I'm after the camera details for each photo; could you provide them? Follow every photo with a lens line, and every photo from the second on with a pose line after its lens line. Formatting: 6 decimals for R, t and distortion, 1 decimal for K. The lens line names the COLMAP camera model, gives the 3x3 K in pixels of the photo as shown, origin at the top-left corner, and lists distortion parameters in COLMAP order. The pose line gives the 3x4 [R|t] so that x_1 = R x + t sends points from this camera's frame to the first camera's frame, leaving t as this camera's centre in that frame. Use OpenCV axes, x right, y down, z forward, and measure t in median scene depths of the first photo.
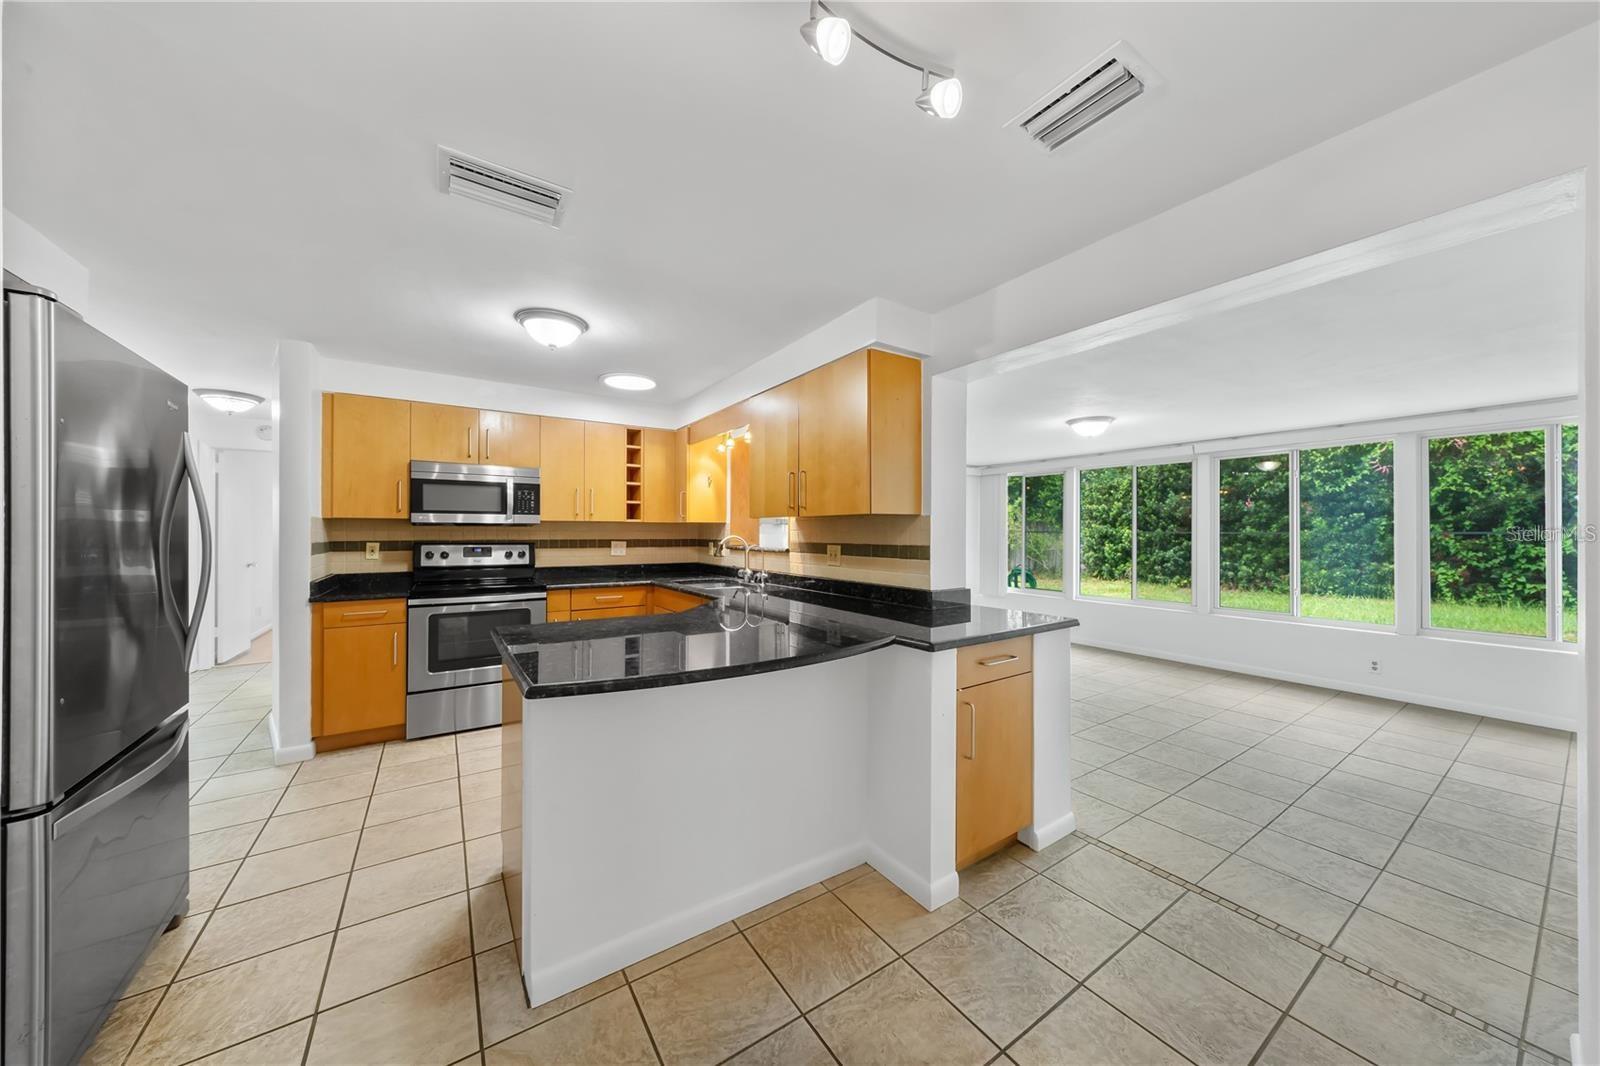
lens RADIAL K [[544.3, 0, 803.9], [0, 544.3, 529.7], [0, 0, 1]] dist [-0.001136, 0.000266]
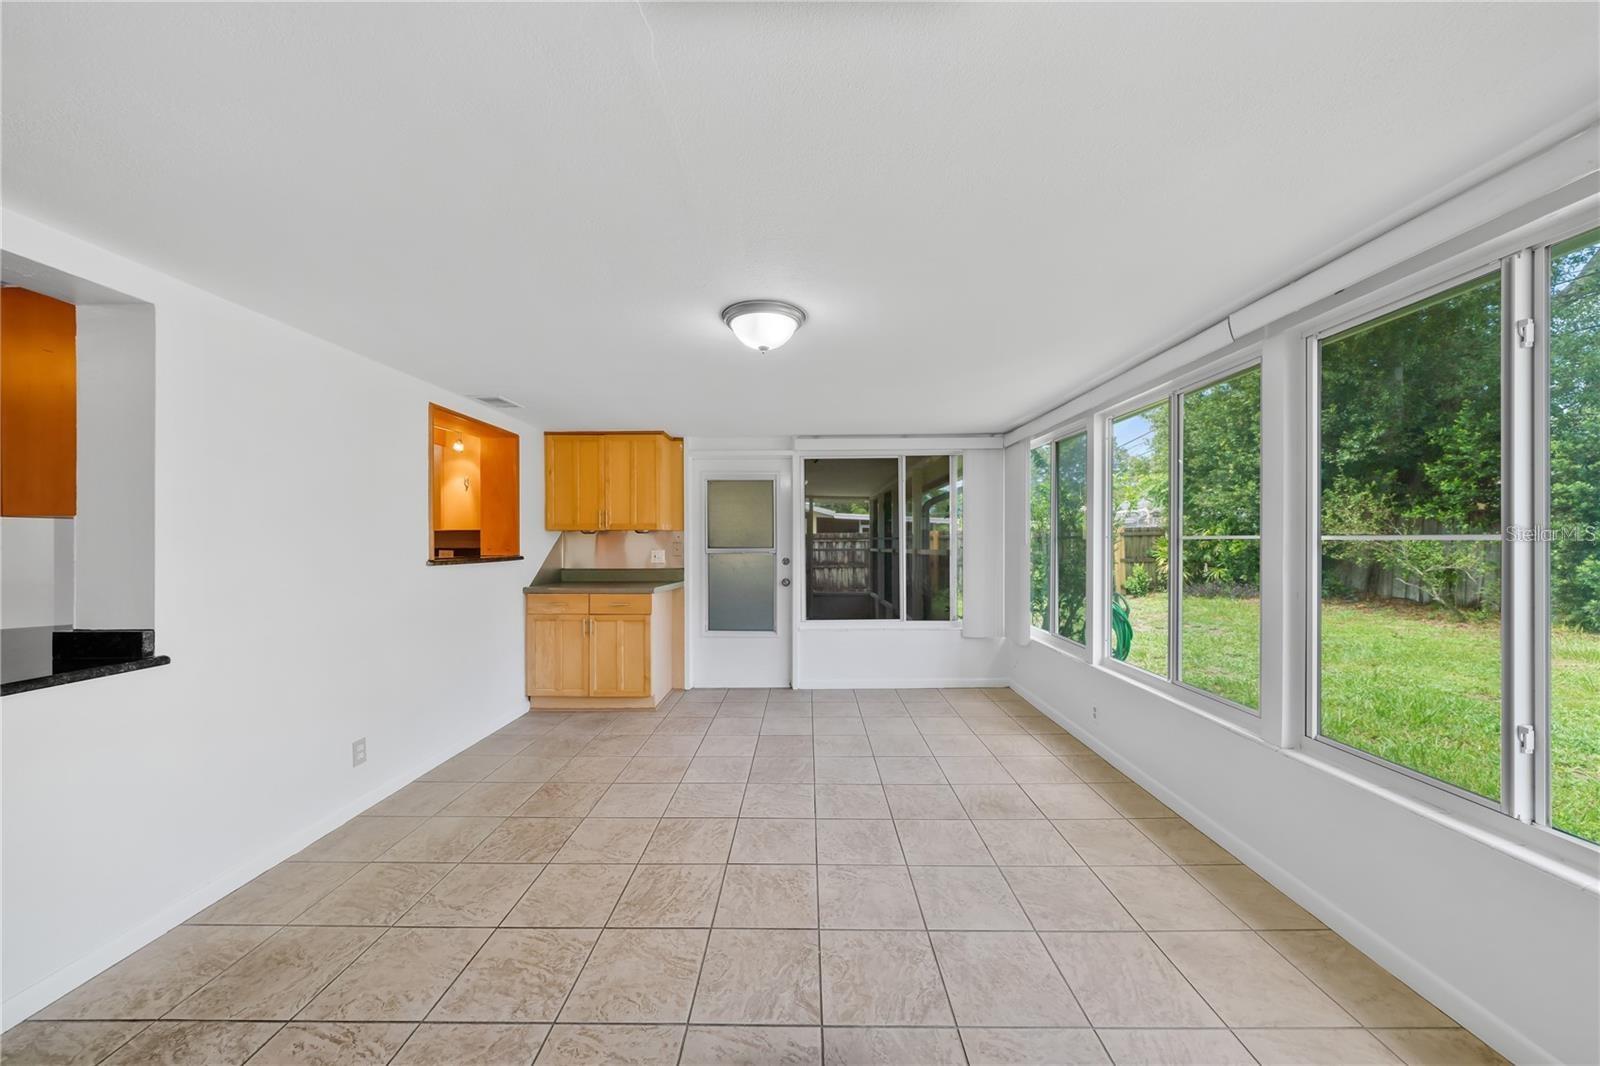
lens RADIAL K [[544.3, 0, 804.2], [0, 544.3, 536.8], [0, 0, 1]] dist [-0.001136, 0.000266]
pose [[0.822856, -0.007415, -0.568202, 0.912946], [0.007179, 0.999971, -0.002654, 0.004724], [0.568205, -0.001895, 0.822885, 0.652017]]
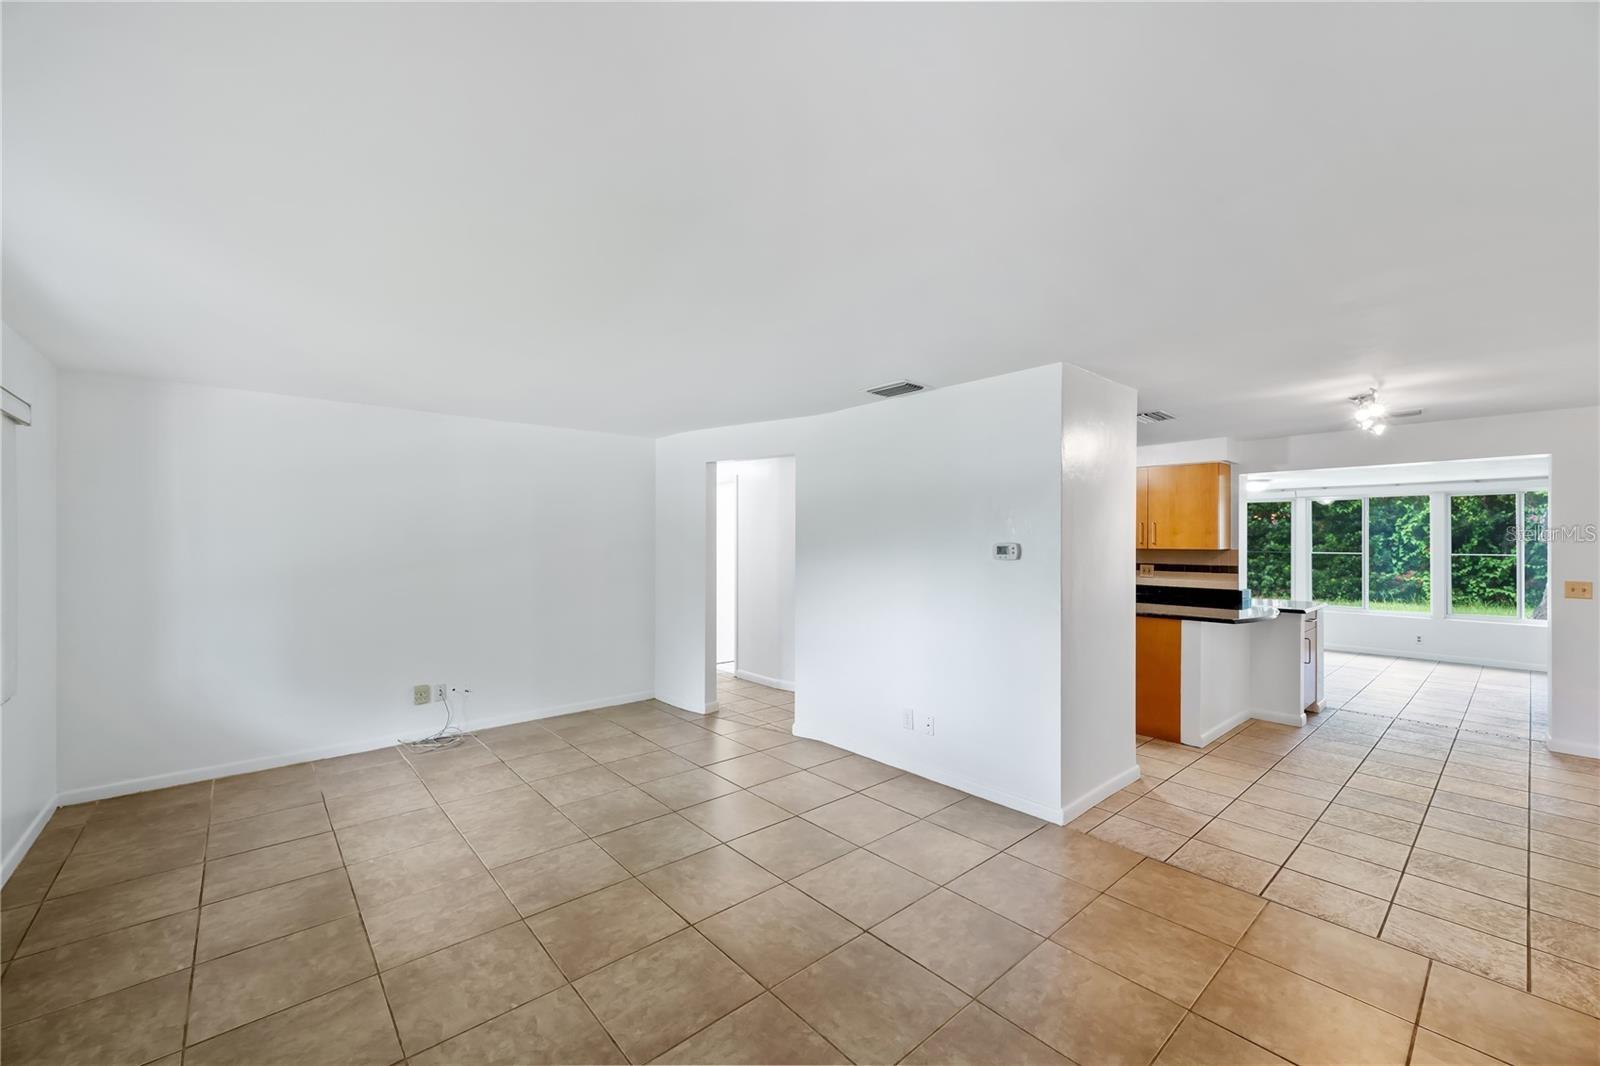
lens RADIAL K [[645.4, 0, 795.6], [0, 645.4, 537.2], [0, 0, 1]] dist [0.005843, 0.000749]
pose [[0.991750, 0.001710, 0.128172, -1.035959], [-0.002095, 0.999994, 0.002868, -0.047539], [-0.128166, -0.003113, 0.991748, -0.665716]]
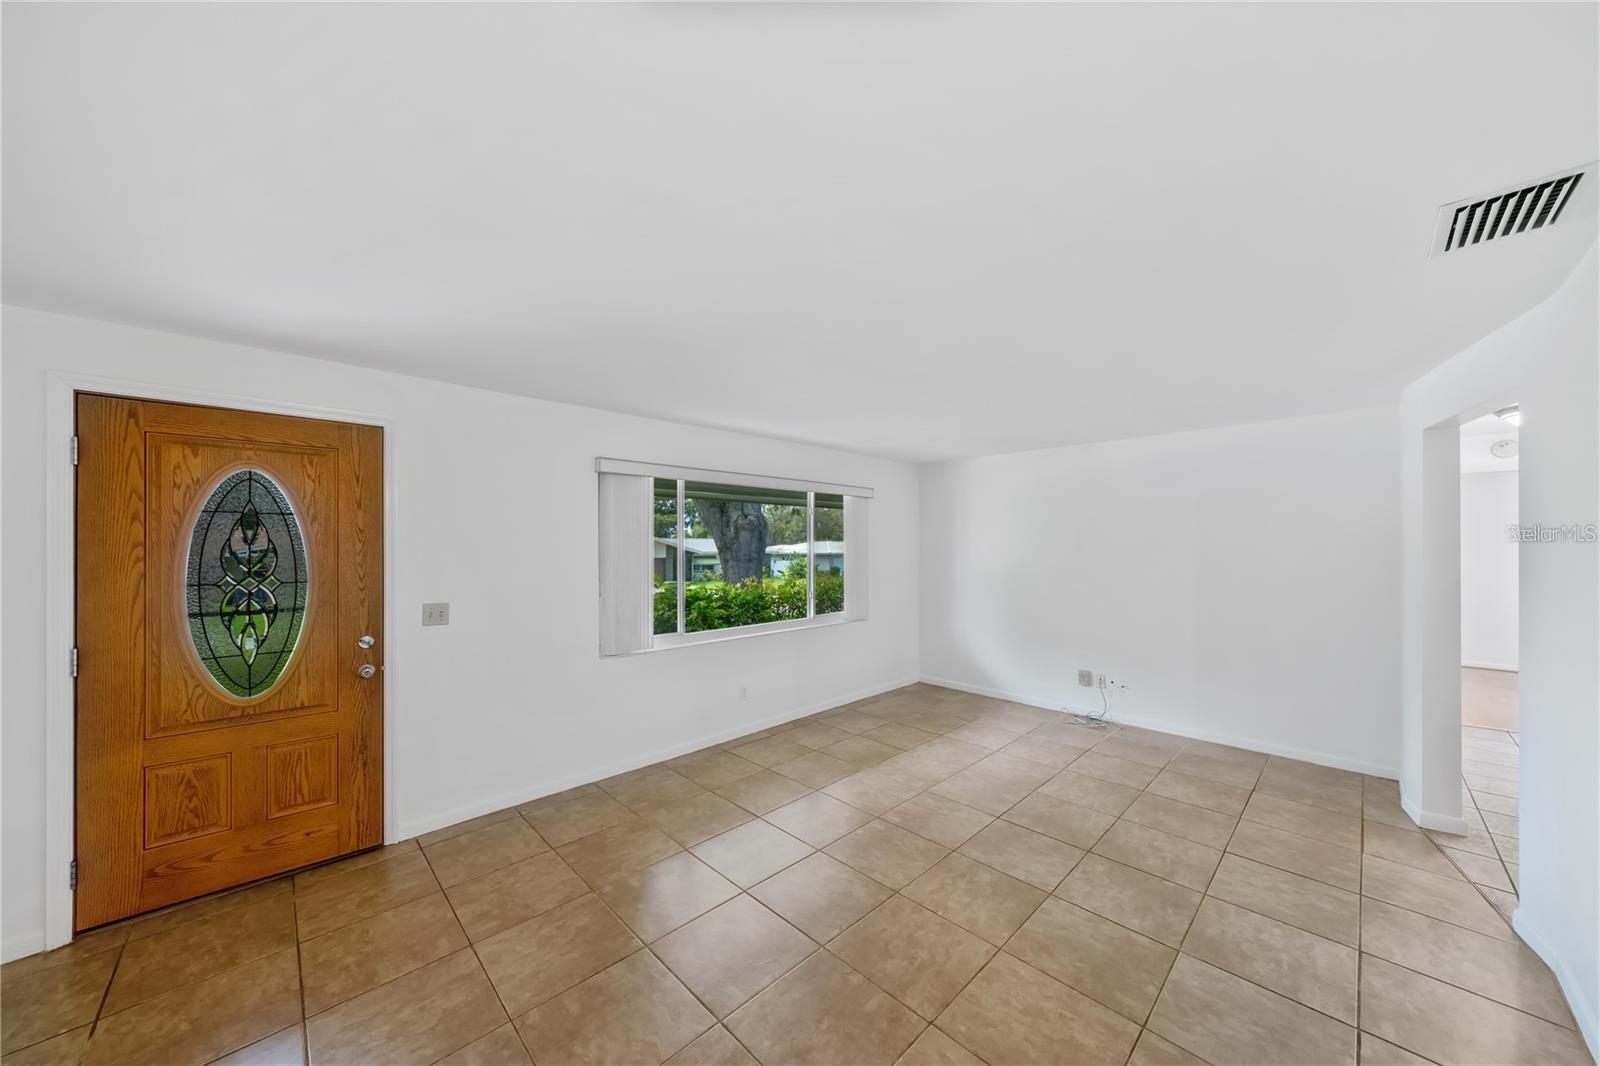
lens RADIAL K [[544.3, 0, 794.8], [0, 544.3, 547.0], [0, 0, 1]] dist [-0.001136, 0.000266]
pose [[0.176553, 0.000428, -0.984291, -0.500559], [0.006966, 0.999974, 0.001684, -0.051822], [0.984266, -0.007154, 0.176546, -0.258612]]
